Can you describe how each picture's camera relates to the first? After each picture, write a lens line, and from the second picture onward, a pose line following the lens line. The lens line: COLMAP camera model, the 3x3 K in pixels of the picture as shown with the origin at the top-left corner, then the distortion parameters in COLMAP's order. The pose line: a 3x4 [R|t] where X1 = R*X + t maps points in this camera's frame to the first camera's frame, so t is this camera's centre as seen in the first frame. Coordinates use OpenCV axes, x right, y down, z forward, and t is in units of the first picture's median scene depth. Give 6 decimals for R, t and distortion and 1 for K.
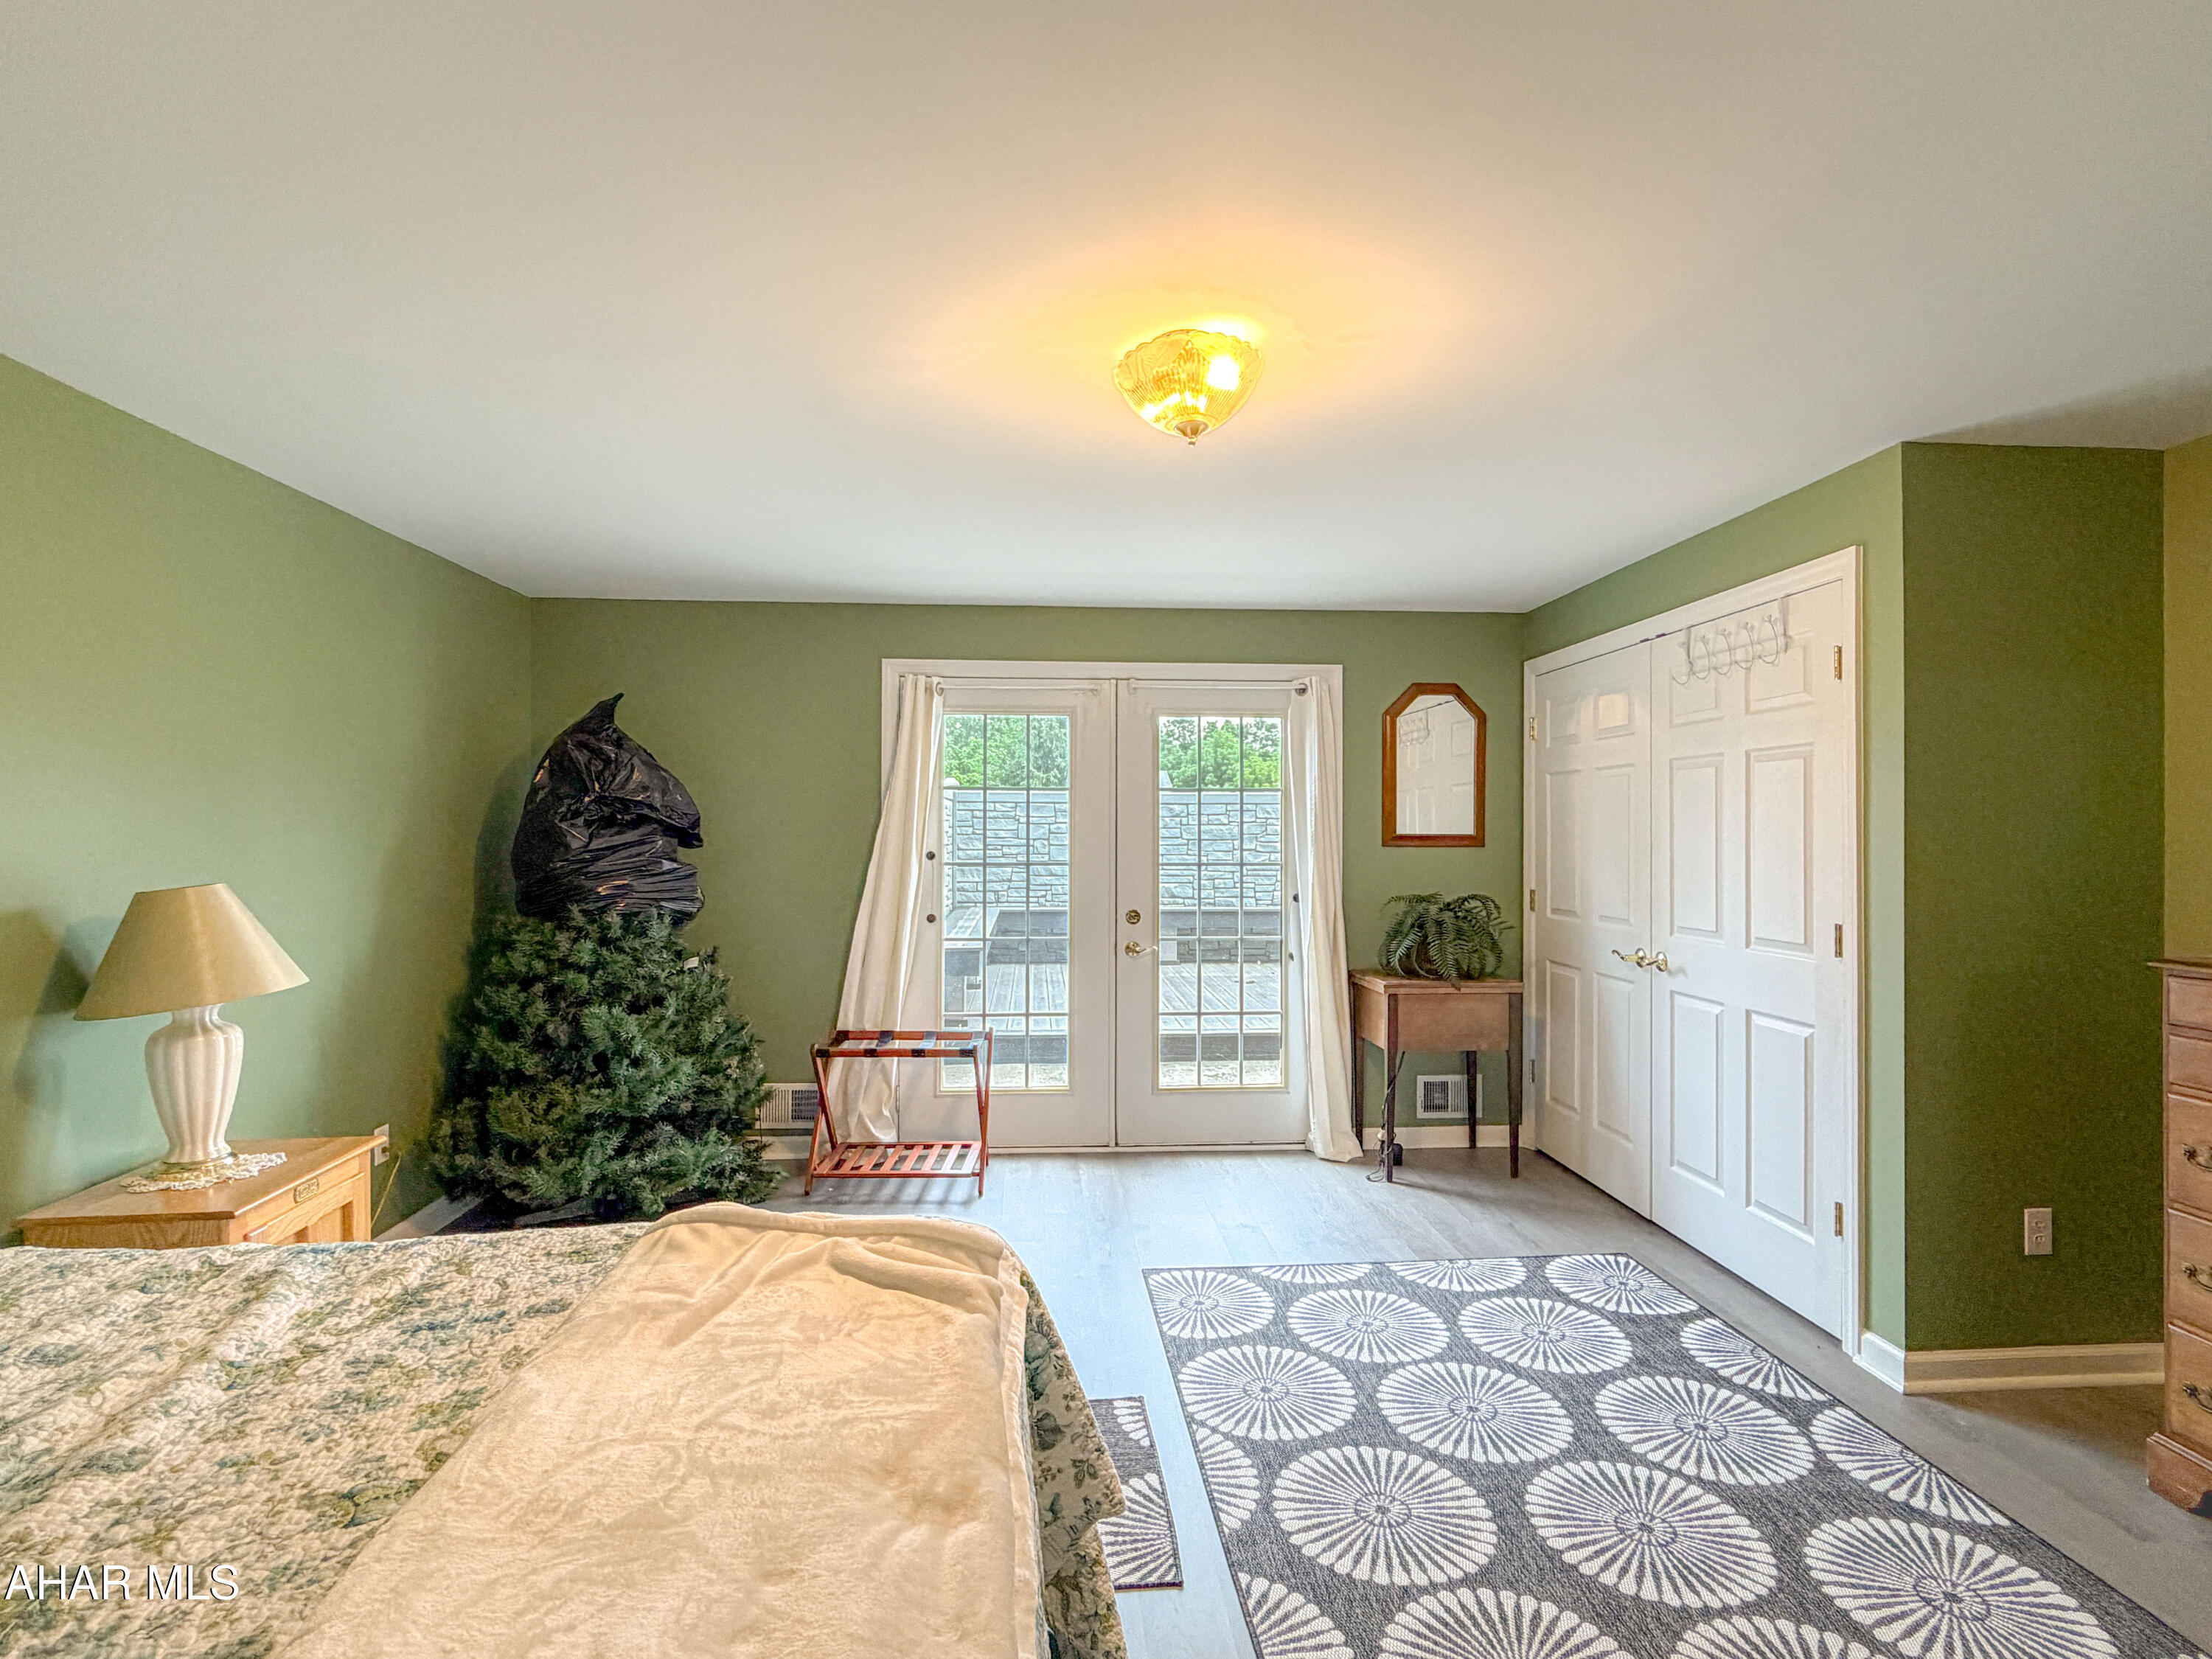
lens RADIAL K [[1099.4, 0, 1100.5], [0, 1099.4, 830.5], [0, 0, 1]] dist [0.000060, 0.000432]
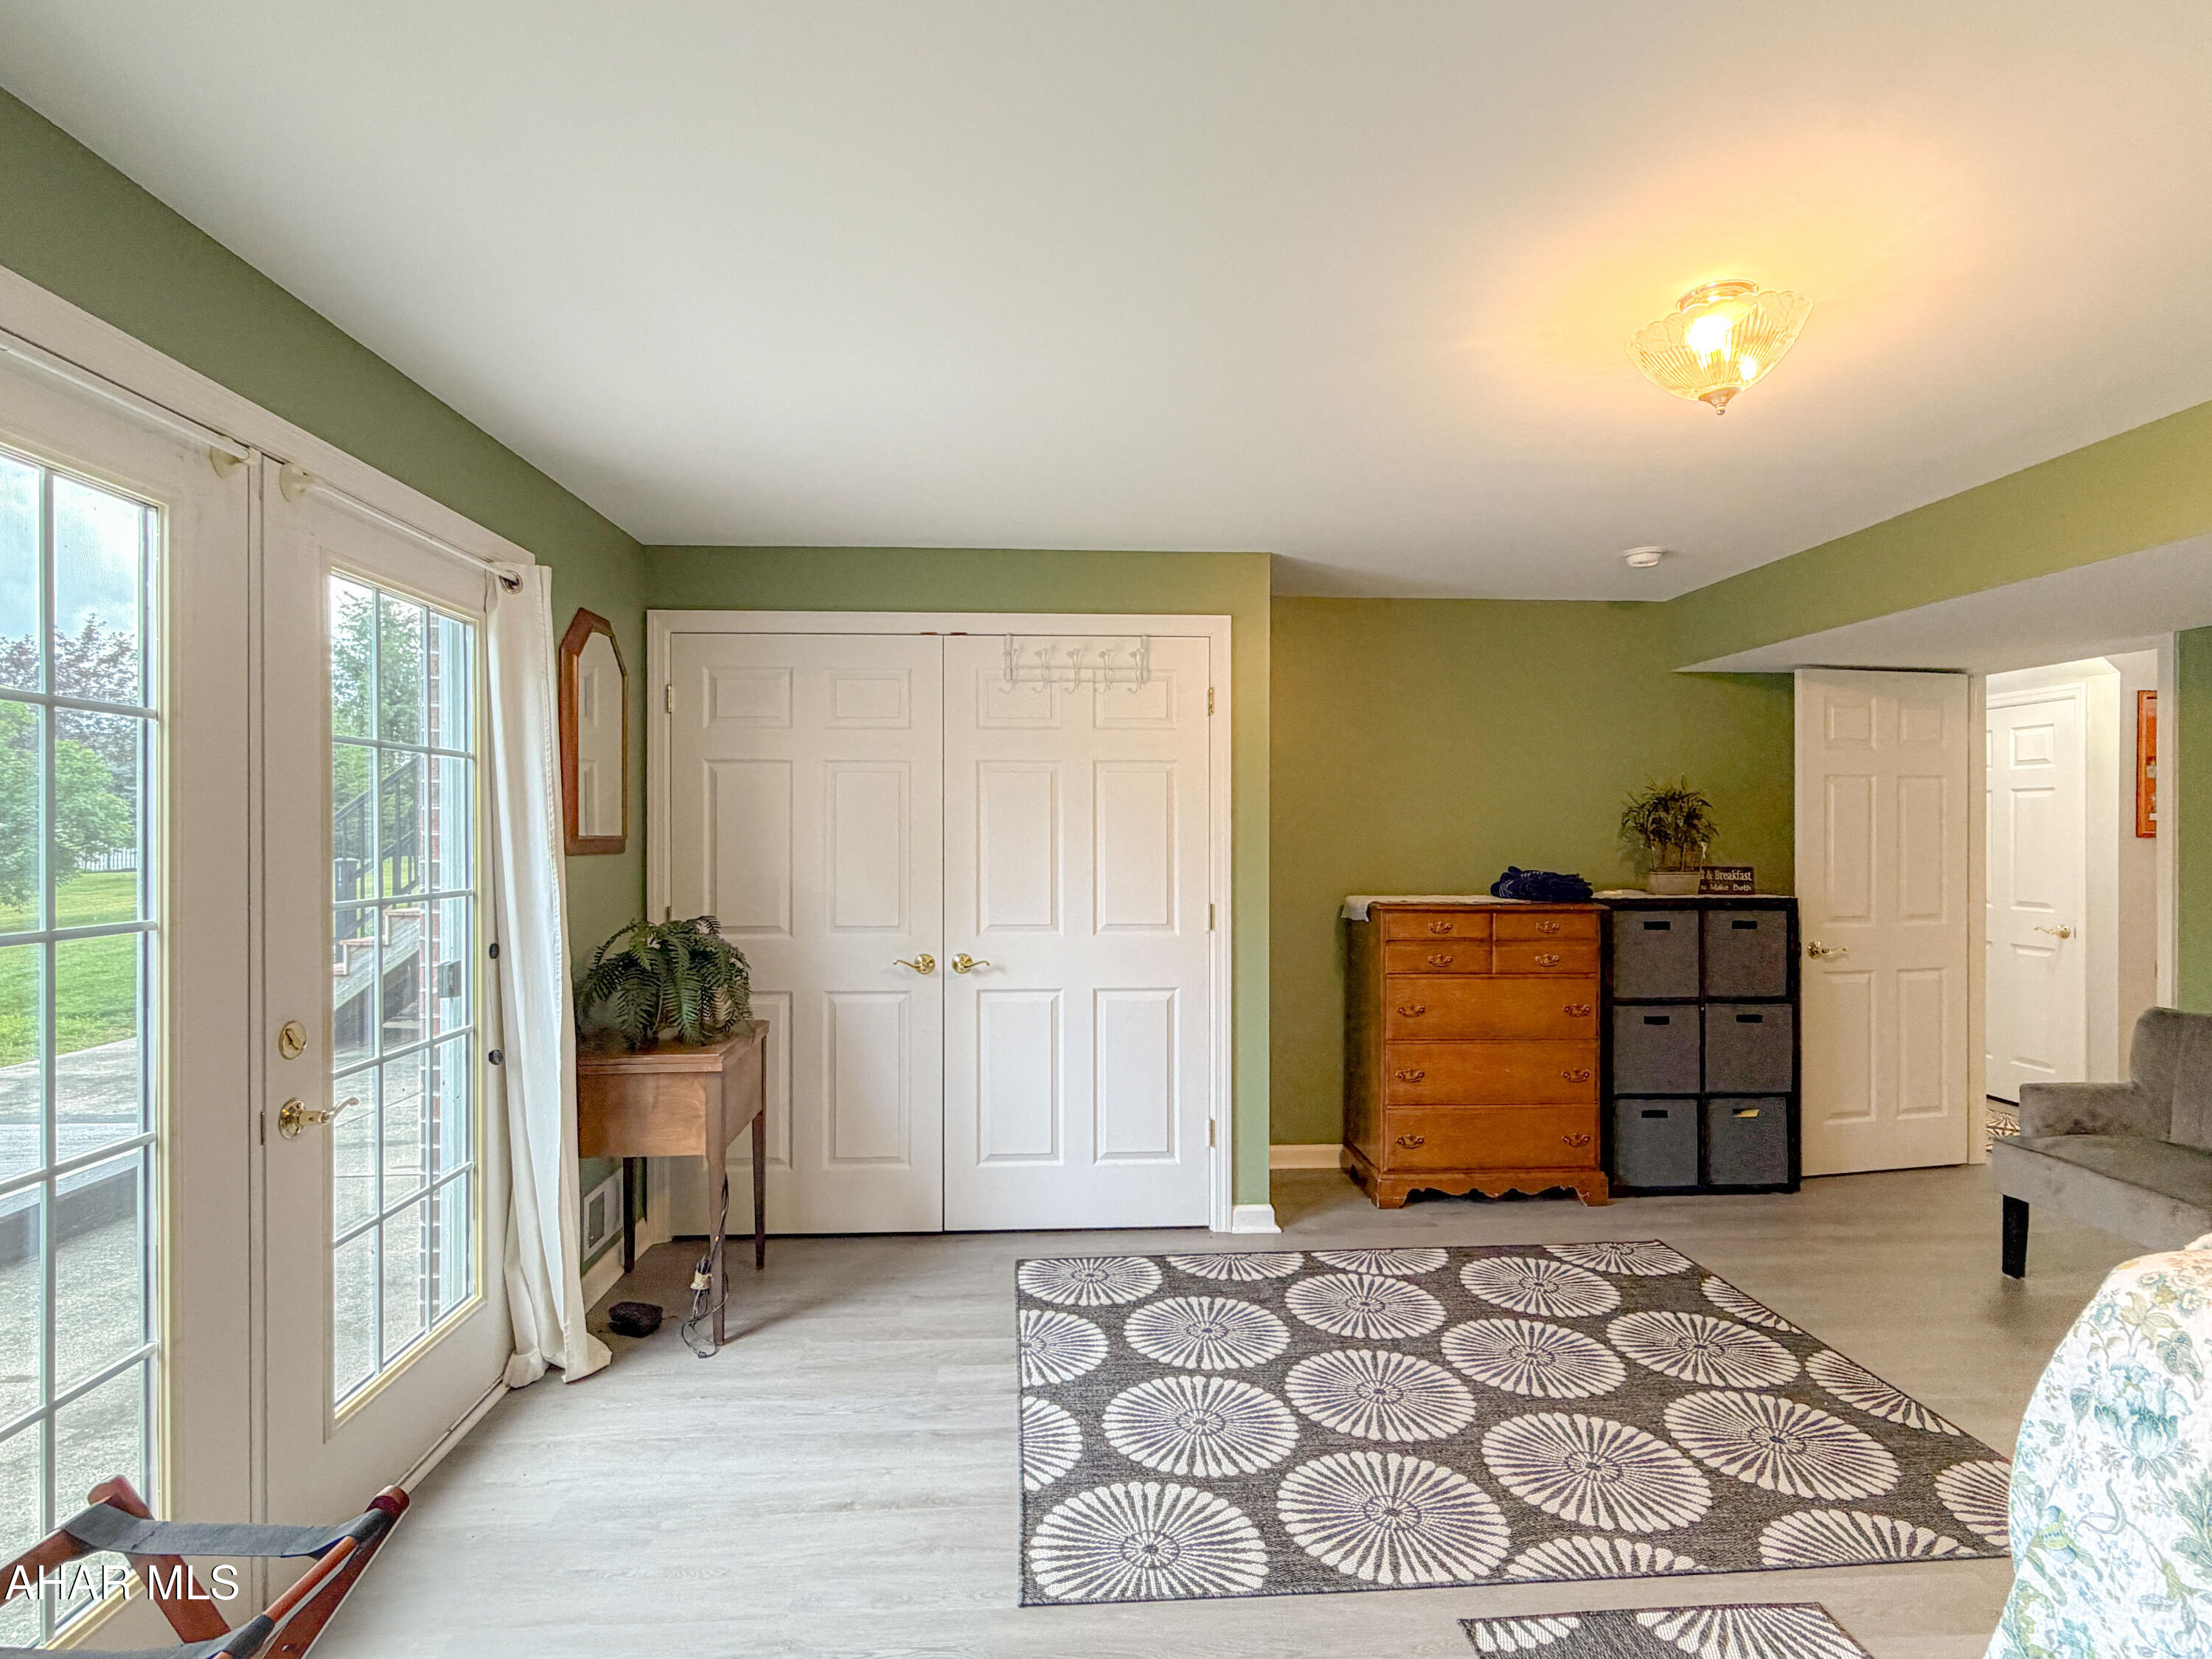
lens RADIAL K [[1099.4, 0, 1106.2], [0, 1099.4, 831.5], [0, 0, 1]] dist [0.000060, 0.000432]
pose [[0.002120, 0.000211, 0.999998, -0.633038], [-0.001507, 0.999999, -0.000208, 0.000553], [-0.999997, -0.001507, 0.002120, 1.143489]]
